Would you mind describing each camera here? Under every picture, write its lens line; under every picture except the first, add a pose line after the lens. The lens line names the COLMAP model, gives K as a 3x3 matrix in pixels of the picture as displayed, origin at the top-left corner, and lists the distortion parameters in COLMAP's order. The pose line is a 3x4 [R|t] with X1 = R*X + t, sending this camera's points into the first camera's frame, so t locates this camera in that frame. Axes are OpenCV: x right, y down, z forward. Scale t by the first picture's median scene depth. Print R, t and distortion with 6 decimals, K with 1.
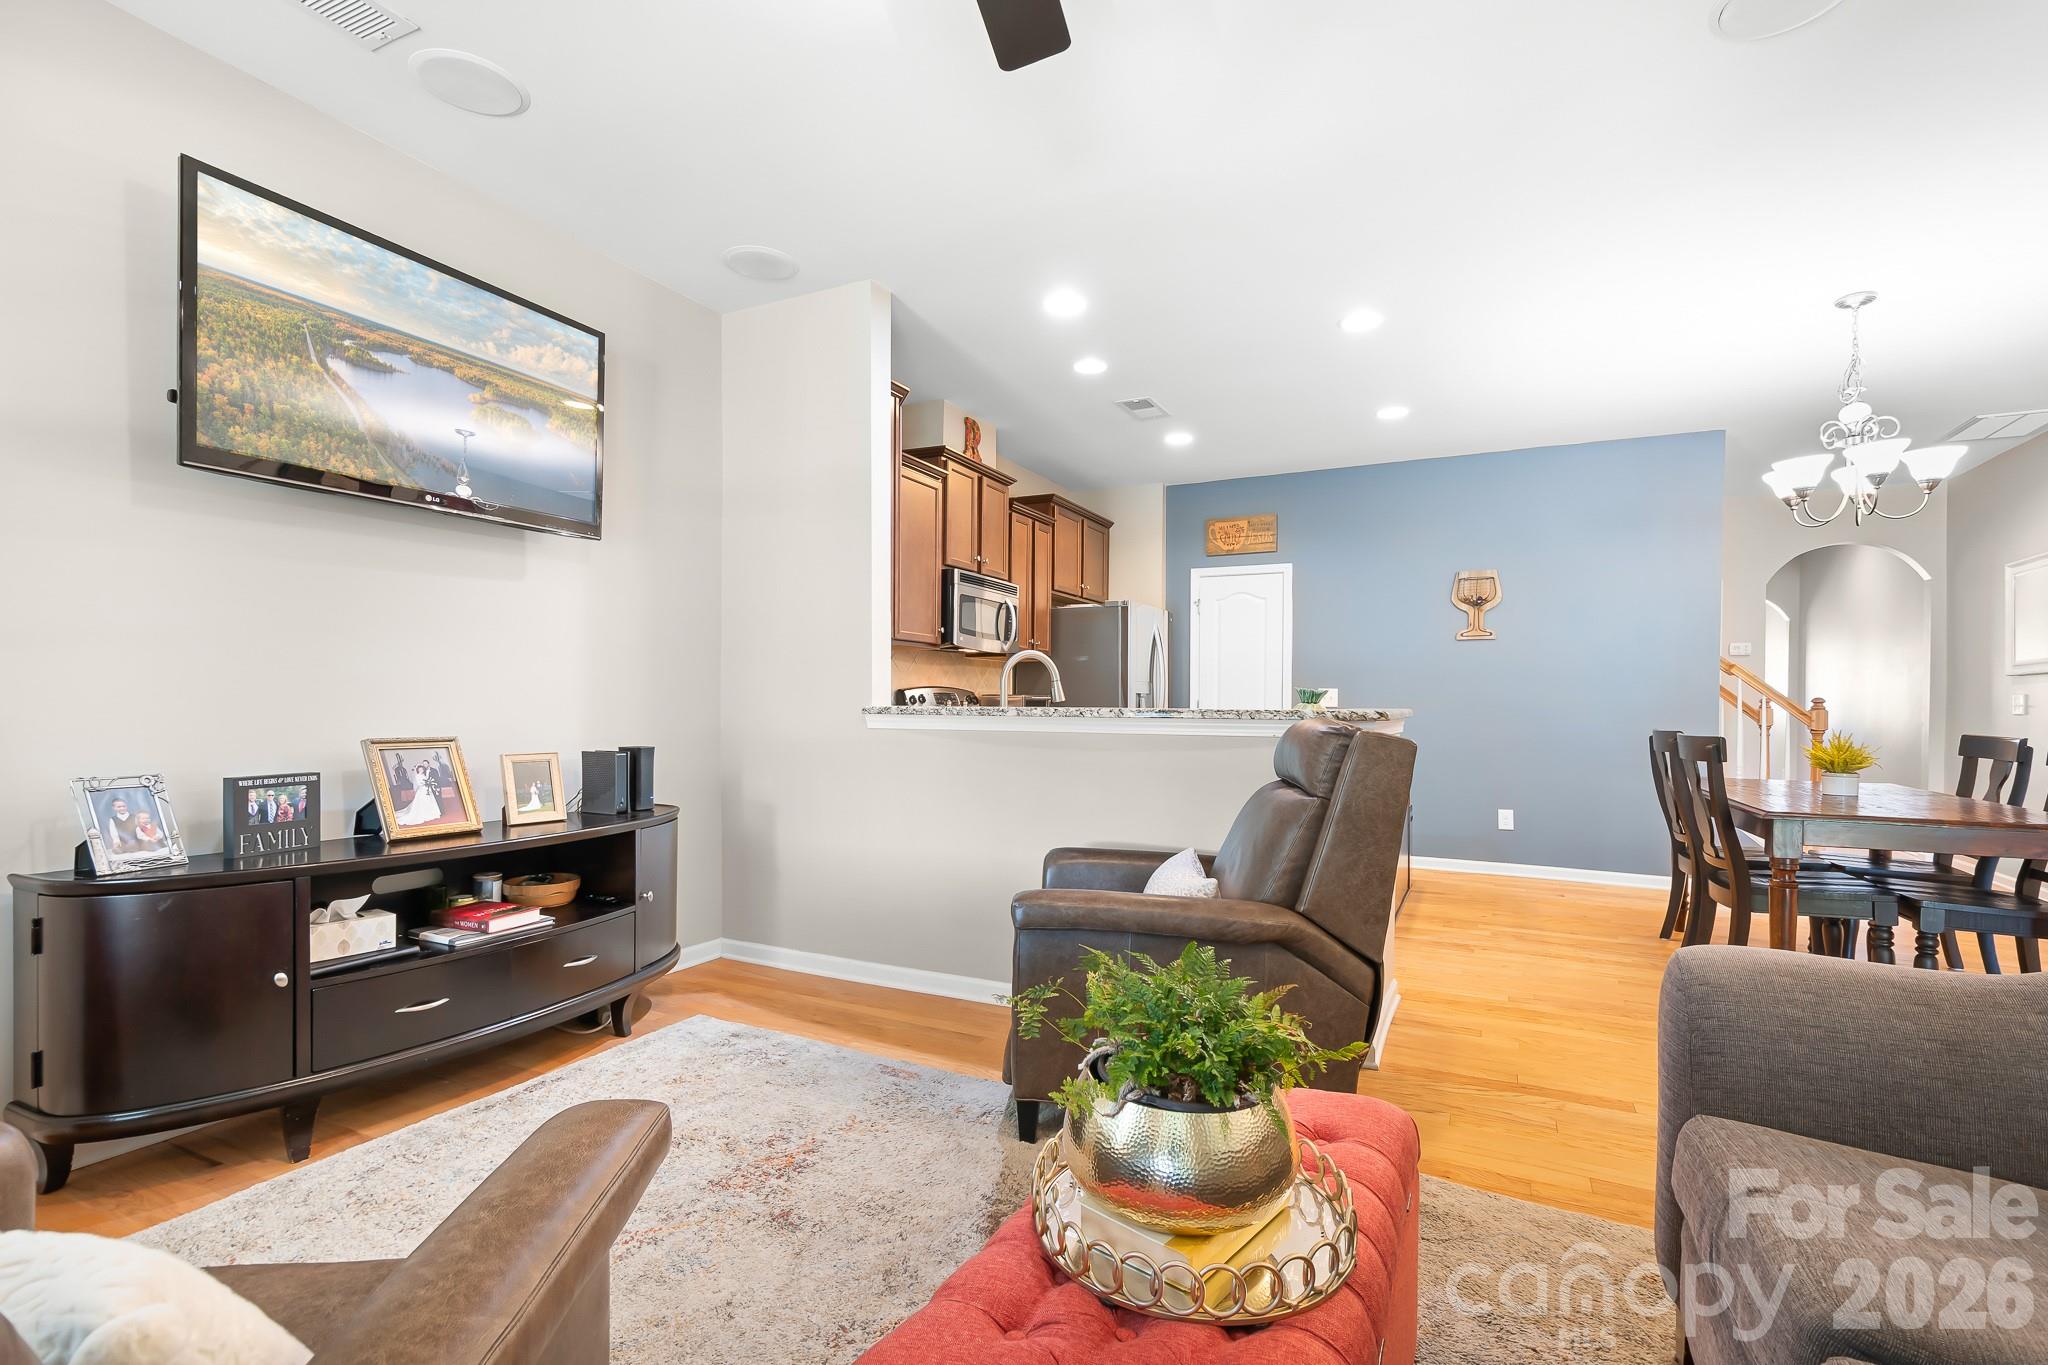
lens RADIAL K [[930.3, 0, 1024.1], [0, 930.3, 707.9], [0, 0, 1]] dist [0.012828, -0.000991]
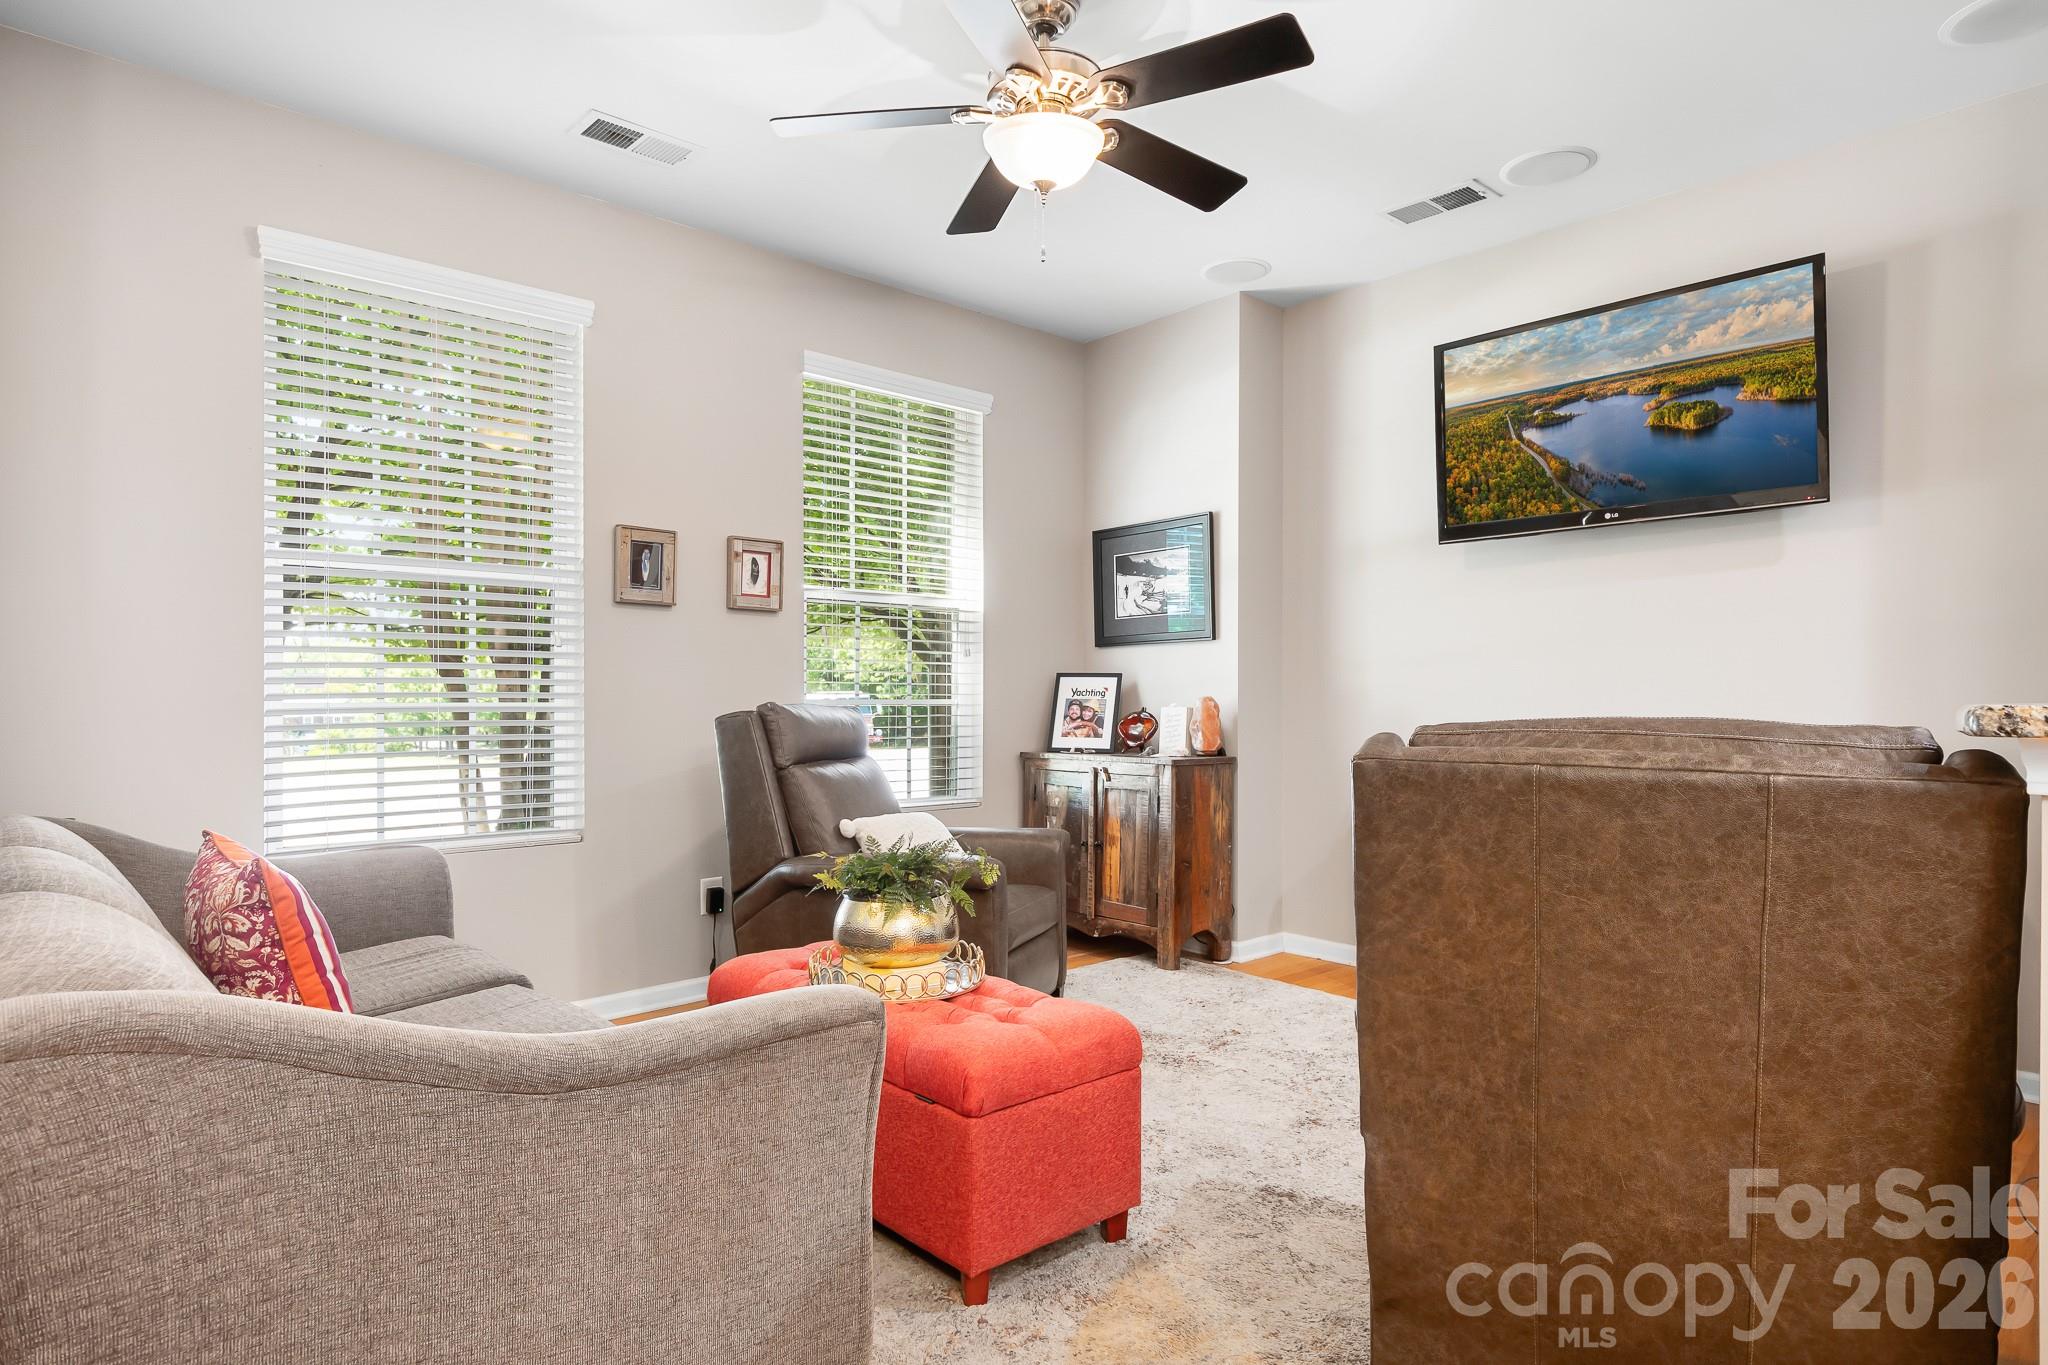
lens RADIAL K [[1155.7, 0, 1024.0], [0, 1155.7, 682.5], [0, 0, 1]] dist [0.005406, 0.000002]
pose [[-0.367536, -0.017297, -0.929848, 0.593083], [-0.010393, 0.999841, -0.014491, 0.003311], [0.929951, 0.004338, -0.367657, 0.560832]]
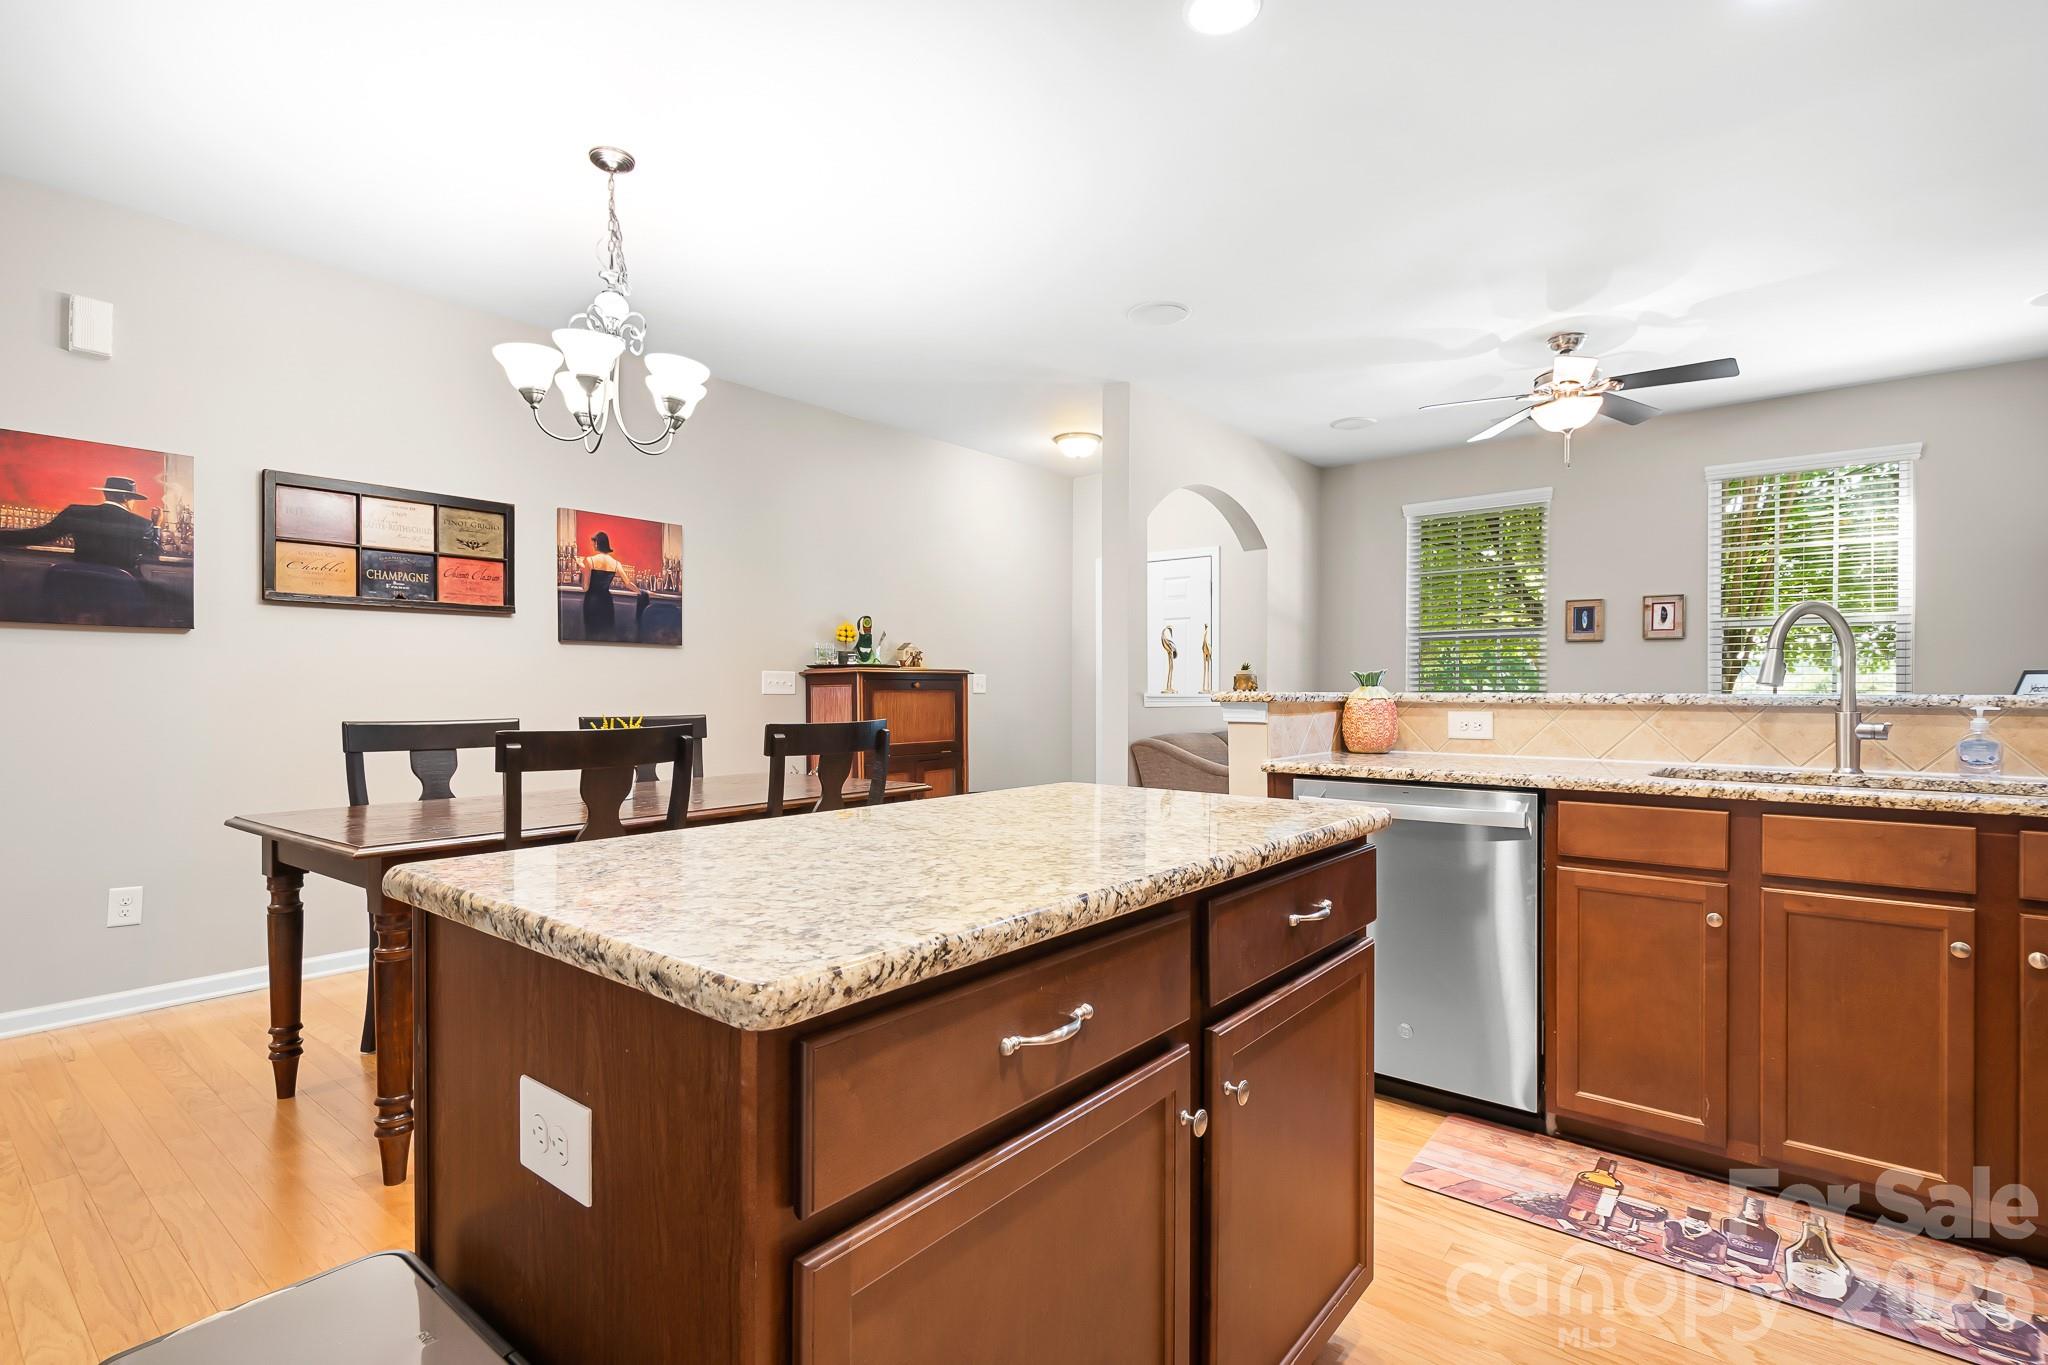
lens RADIAL K [[968.4, 0, 1032.6], [0, 968.4, 696.2], [0, 0, 1]] dist [0.004378, 0.000307]
pose [[-0.978391, -0.009728, 0.206536, 0.328294], [-0.007006, 0.999879, 0.013906, -0.003666], [-0.206646, 0.012158, -0.978340, 1.524625]]
